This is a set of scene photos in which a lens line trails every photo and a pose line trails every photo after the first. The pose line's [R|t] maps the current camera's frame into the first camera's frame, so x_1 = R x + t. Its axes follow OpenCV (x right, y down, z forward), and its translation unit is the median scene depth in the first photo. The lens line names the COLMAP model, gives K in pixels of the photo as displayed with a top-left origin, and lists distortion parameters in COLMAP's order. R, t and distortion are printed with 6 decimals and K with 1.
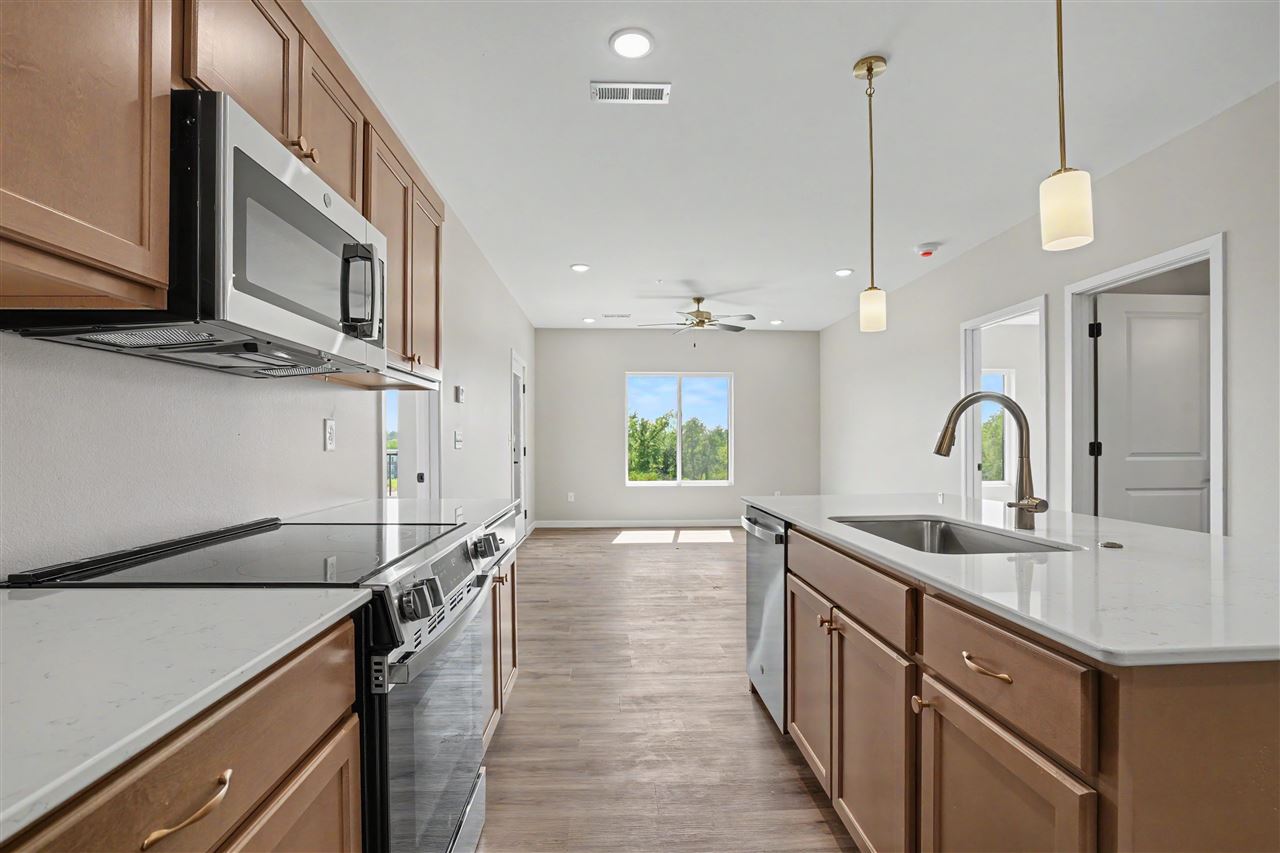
lens RADIAL K [[599.6, 0, 635.8], [0, 599.6, 440.4], [0, 0, 1]] dist [-0.070542, 0.000062]
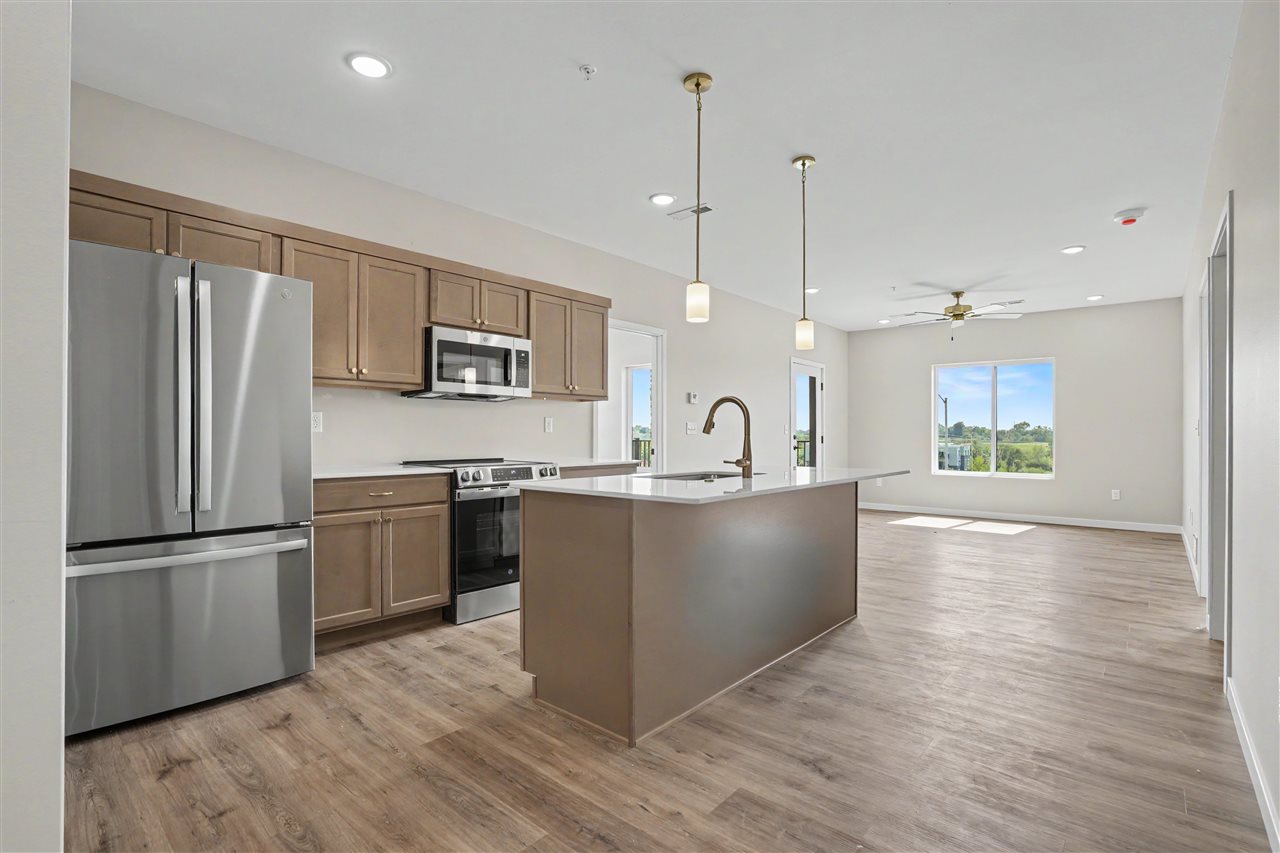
lens RADIAL K [[593.9, 0, 642.6], [0, 593.9, 433.2], [0, 0, 1]] dist [-0.037867, 0.000541]
pose [[0.730889, 0.004114, -0.682484, 0.354820], [-0.003595, 0.999991, 0.002178, 0.004586], [0.682487, 0.000862, 0.730898, -0.101717]]
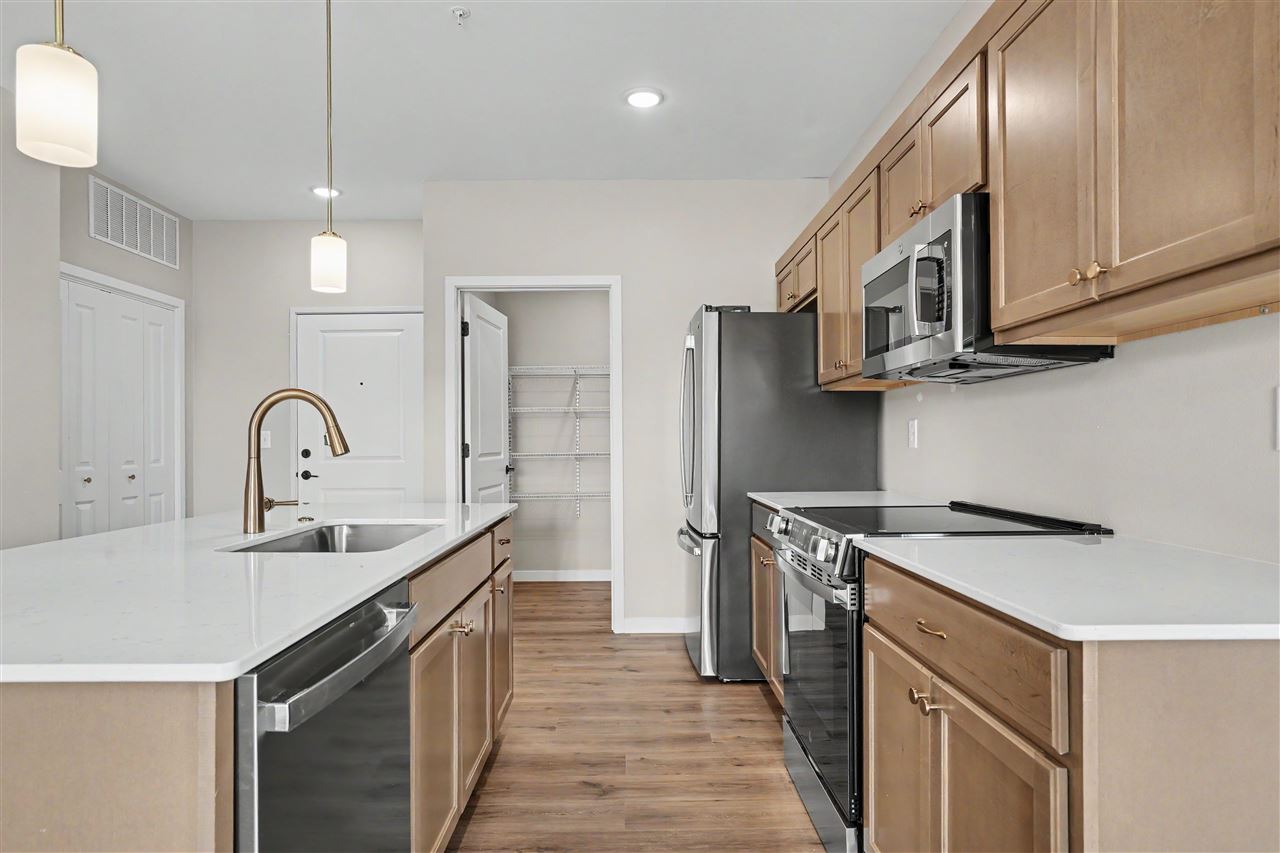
lens RADIAL K [[730.7, 0, 635.3], [0, 730.7, 439.4], [0, 0, 1]] dist [-0.003944, -0.000080]
pose [[-0.999758, 0.010249, 0.019456, 0.006977], [0.010094, 0.999917, -0.008010, 0.002607], [-0.019536, -0.007812, -0.999779, 0.475391]]
